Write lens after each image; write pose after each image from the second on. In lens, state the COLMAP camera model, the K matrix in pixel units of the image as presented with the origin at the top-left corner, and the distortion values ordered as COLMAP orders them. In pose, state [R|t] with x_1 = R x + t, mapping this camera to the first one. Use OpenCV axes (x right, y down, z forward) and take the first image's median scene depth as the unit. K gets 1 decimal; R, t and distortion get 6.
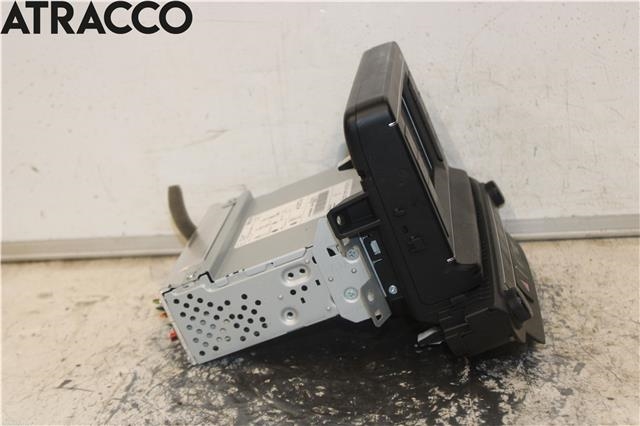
lens RADIAL K [[1066.7, 0, 320.9], [0, 1066.7, 210.0], [0, 0, 1]] dist [0.014777, 0.000000]
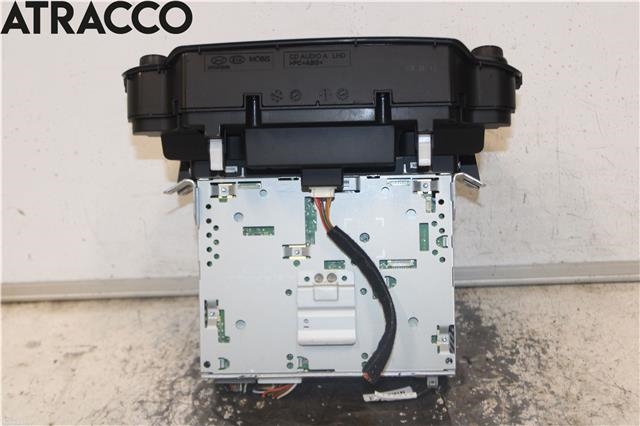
lens RADIAL K [[1066.7, 0, 322.3], [0, 1066.7, 215.2], [0, 0, 1]] dist [0.014777, 0.000000]
pose [[0.999999, 0.001207, 0.000152, 0.014381], [-0.001215, 0.997540, 0.070085, -0.126994], [-0.000067, -0.070085, 0.997541, 0.009109]]
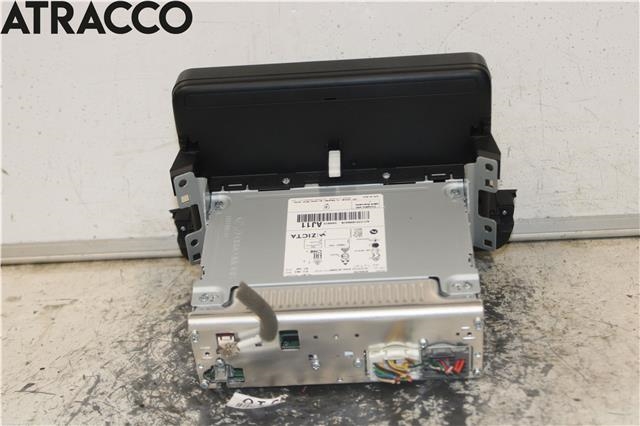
lens RADIAL K [[1066.7, 0, 318.9], [0, 1066.7, 213.7], [0, 0, 1]] dist [0.014777, 0.000000]
pose [[0.999995, -0.003026, -0.000888, 0.029500], [0.003022, 0.999986, -0.004452, 0.007138], [0.000902, 0.004449, 0.999990, 0.010382]]
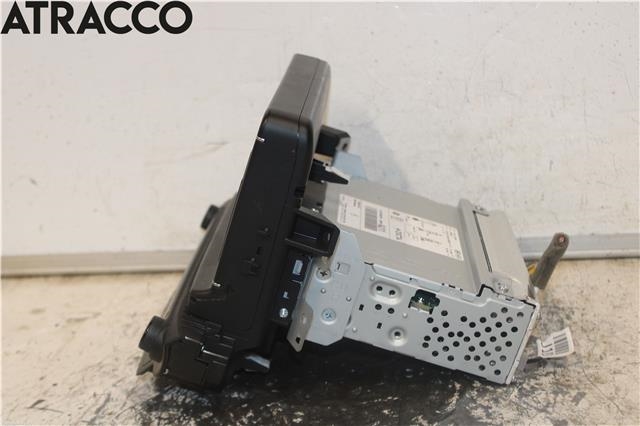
lens RADIAL K [[1066.7, 0, 320.3], [0, 1066.7, 213.7], [0, 0, 1]] dist [0.014777, 0.000000]
pose [[0.997313, 0.006712, -0.072944, 0.078182], [-0.007713, 0.999880, -0.013445, 0.002559], [0.072845, 0.013972, 0.997245, 0.054637]]
